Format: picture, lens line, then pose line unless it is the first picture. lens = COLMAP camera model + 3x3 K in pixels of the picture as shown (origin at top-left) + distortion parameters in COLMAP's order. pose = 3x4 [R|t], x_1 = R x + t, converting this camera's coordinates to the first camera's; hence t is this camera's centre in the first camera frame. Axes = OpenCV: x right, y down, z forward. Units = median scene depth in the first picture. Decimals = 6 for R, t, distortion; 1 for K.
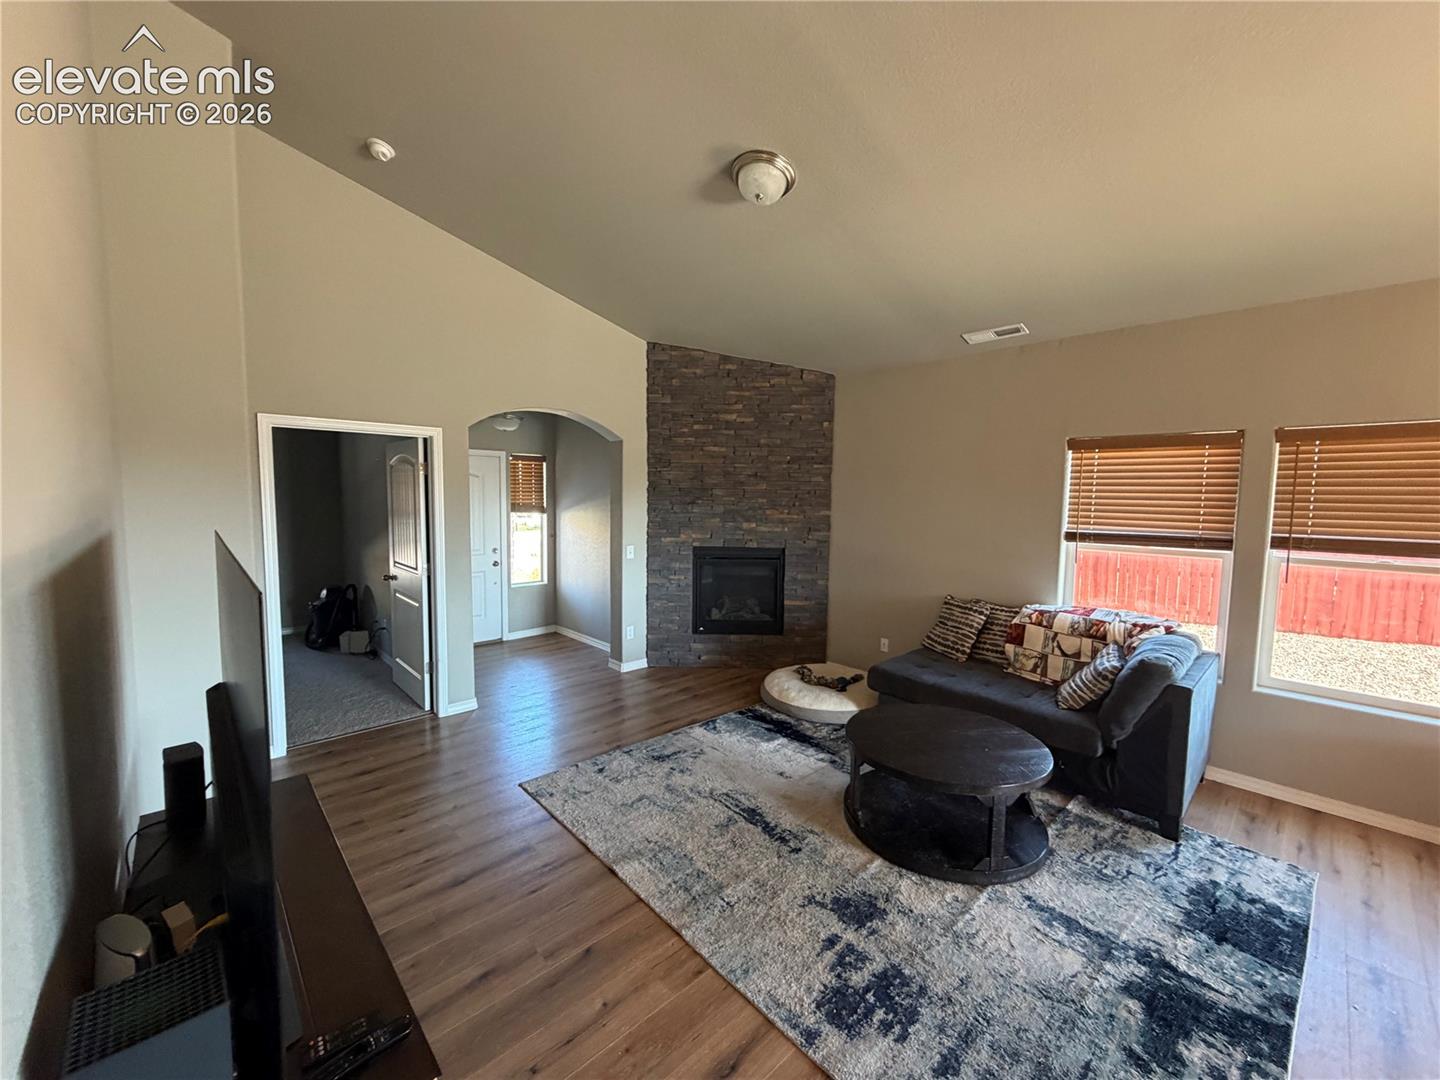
lens RADIAL K [[577.3, 0, 715.9], [0, 577.3, 534.0], [0, 0, 1]] dist [0.000585, 0.000162]
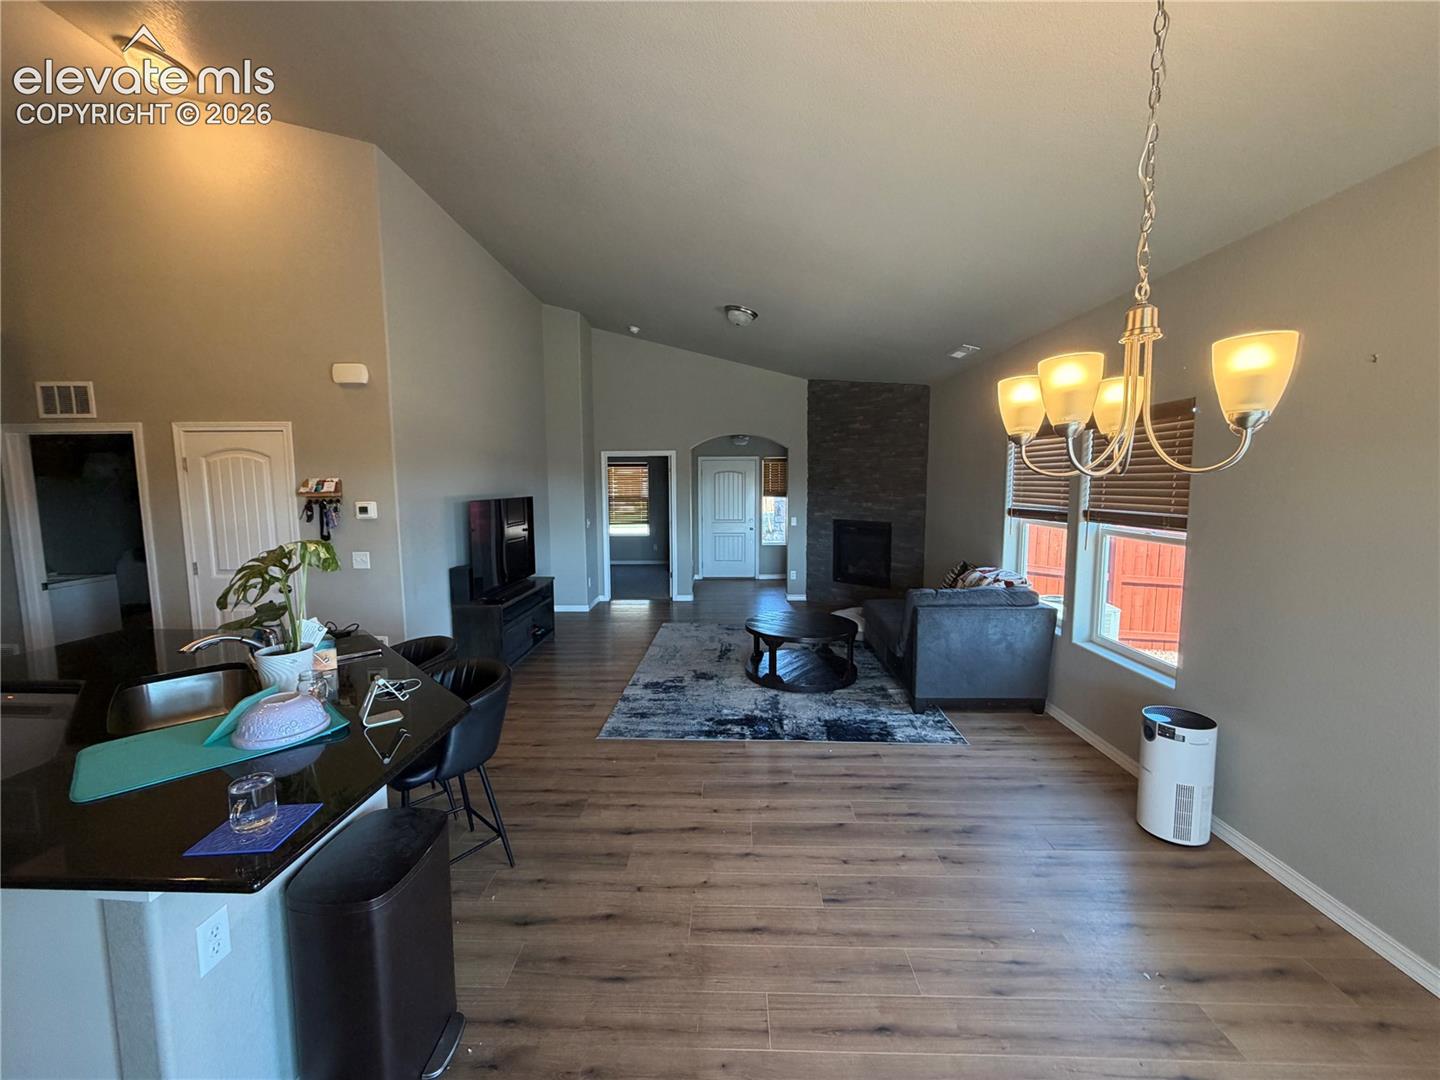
lens RADIAL K [[577.3, 0, 717.7], [0, 577.3, 536.1], [0, 0, 1]] dist [0.000585, 0.000162]
pose [[0.711959, 0.048351, -0.700555, 0.970936], [-0.035476, 0.998829, 0.032883, 0.033817], [0.701325, 0.001442, 0.712841, -0.270631]]
